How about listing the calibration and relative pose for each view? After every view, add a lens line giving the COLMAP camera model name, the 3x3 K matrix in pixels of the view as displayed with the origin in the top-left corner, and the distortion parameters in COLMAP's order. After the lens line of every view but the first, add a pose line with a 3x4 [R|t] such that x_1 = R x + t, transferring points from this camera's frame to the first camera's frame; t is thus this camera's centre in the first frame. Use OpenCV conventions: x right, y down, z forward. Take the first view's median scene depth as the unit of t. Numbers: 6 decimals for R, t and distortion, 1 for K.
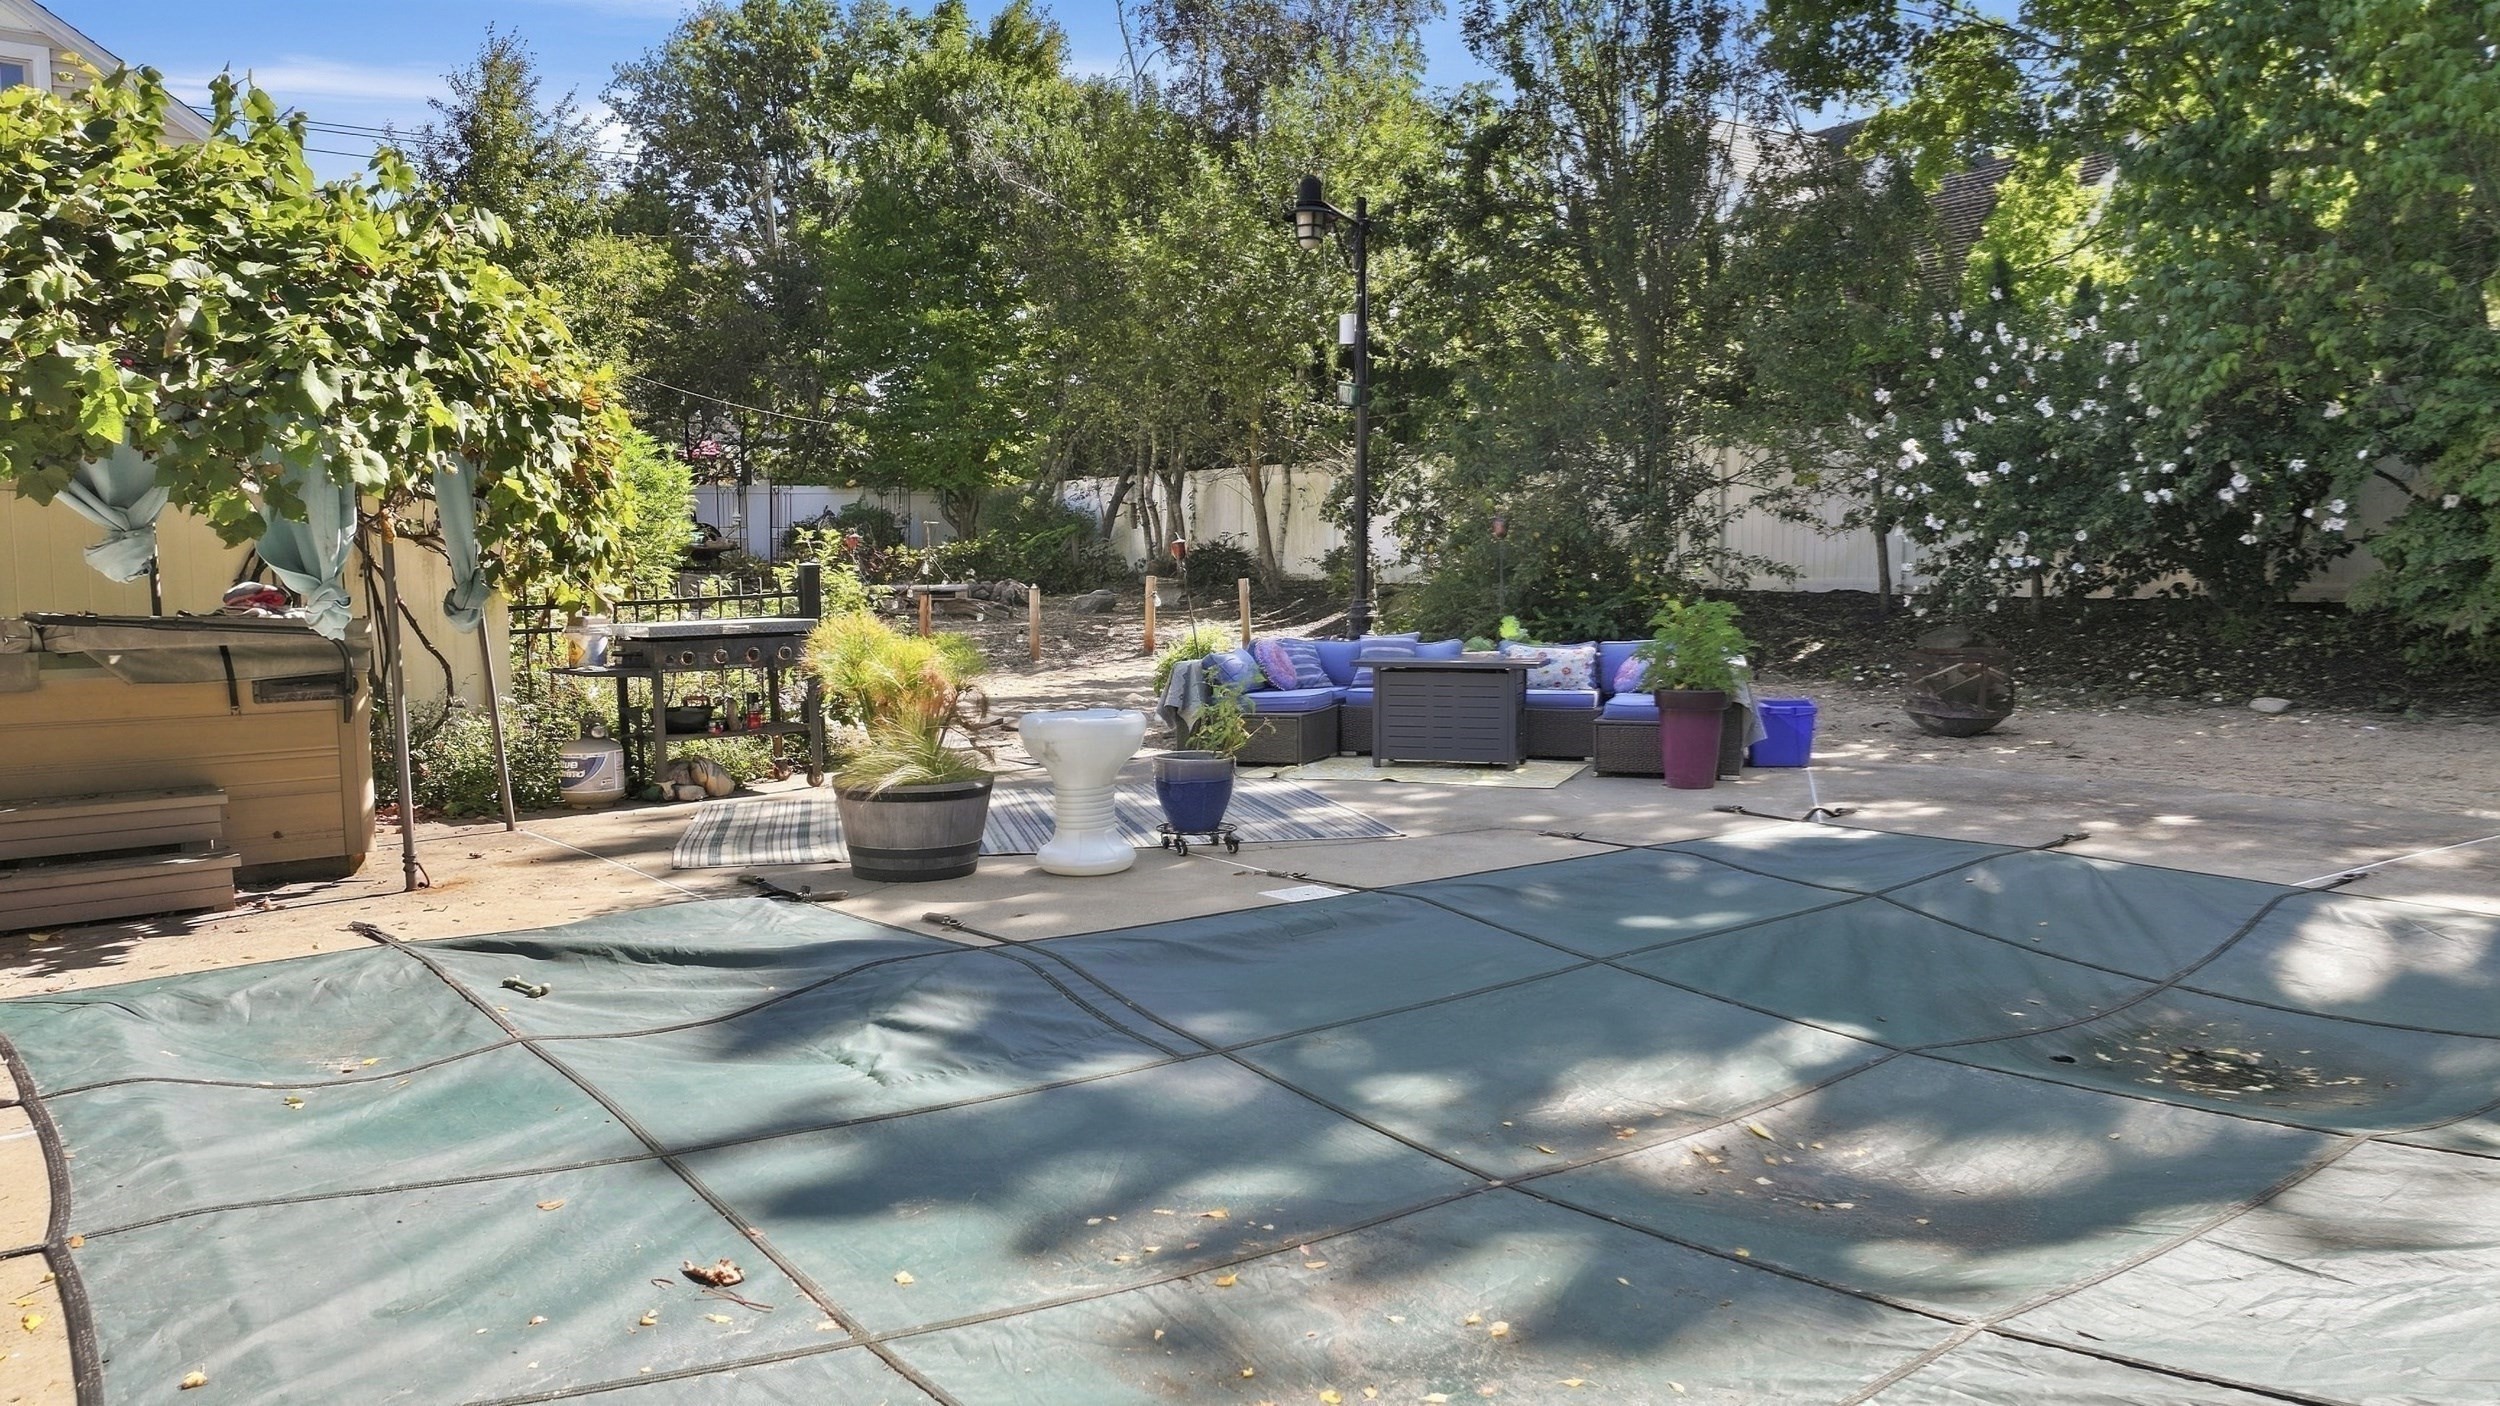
lens RADIAL K [[1764.0, 0, 1250.0], [0, 1764.0, 703.0], [0, 0, 1]] dist [0.007831, -0.000983]
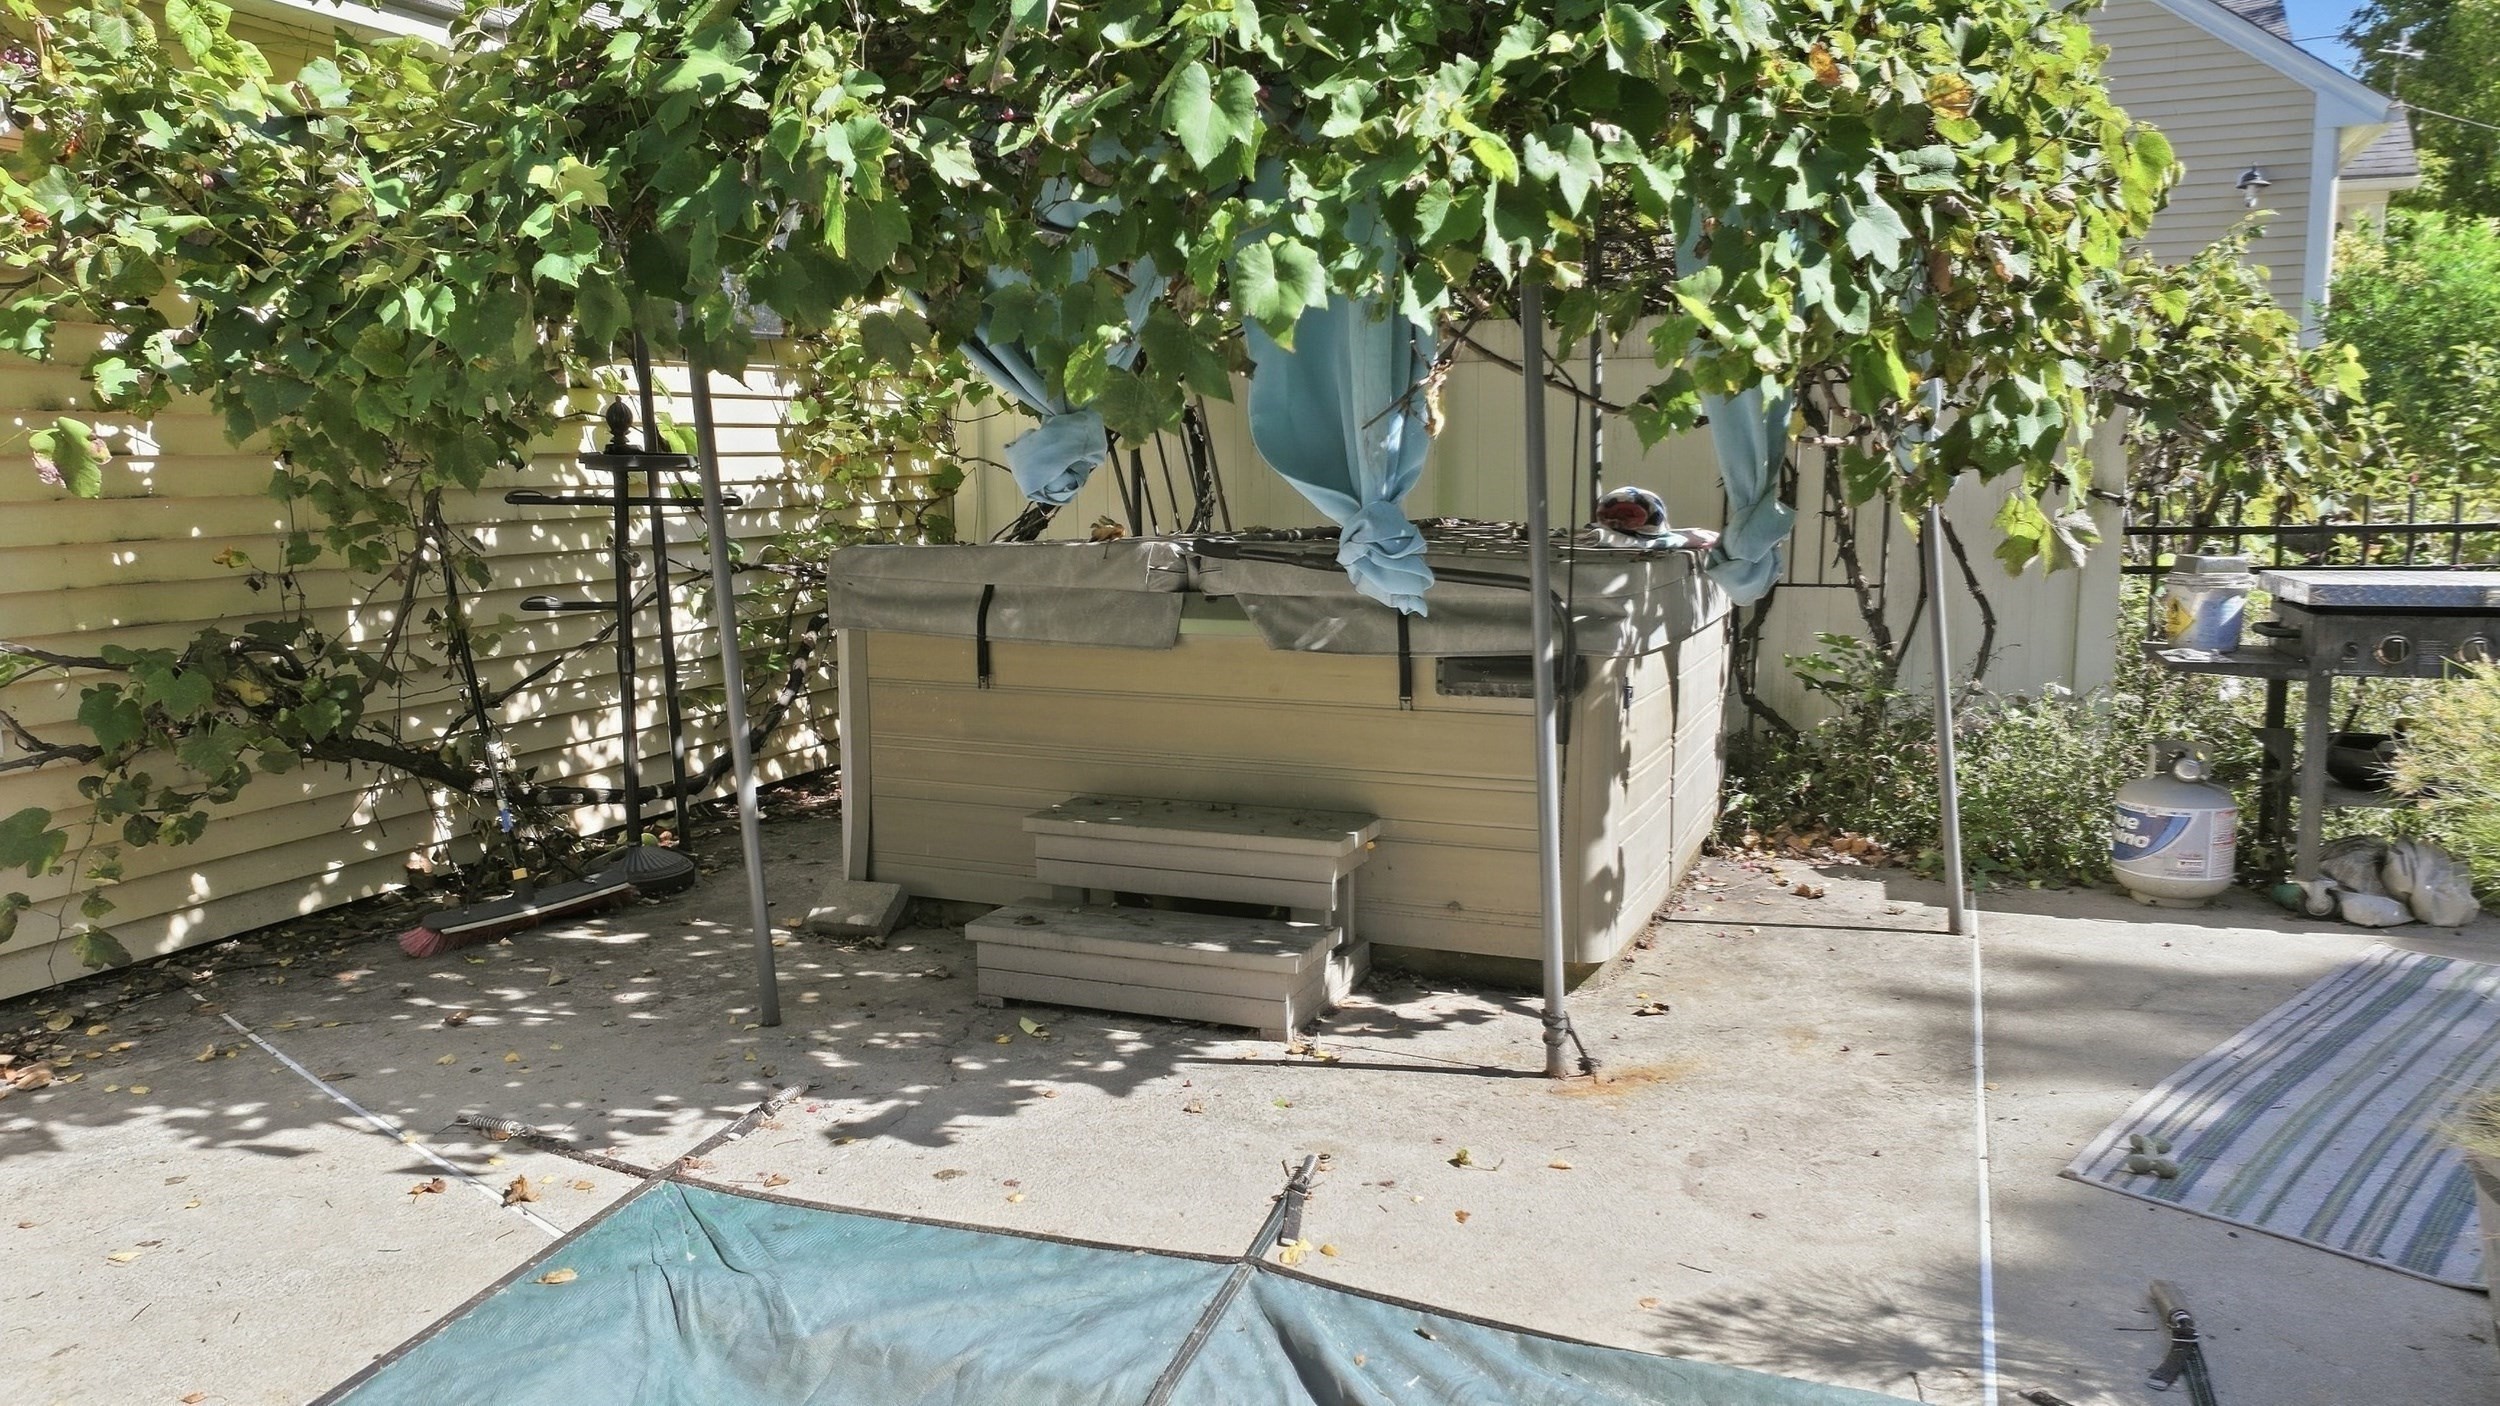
lens RADIAL K [[1764.0, 0, 1250.0], [0, 1764.0, 703.0], [0, 0, 1]] dist [0.007831, -0.000983]
pose [[0.502472, 0.130800, -0.854642, -0.047967], [-0.067657, 0.991408, 0.111953, -0.044416], [0.861942, 0.001569, 0.507004, 0.456273]]
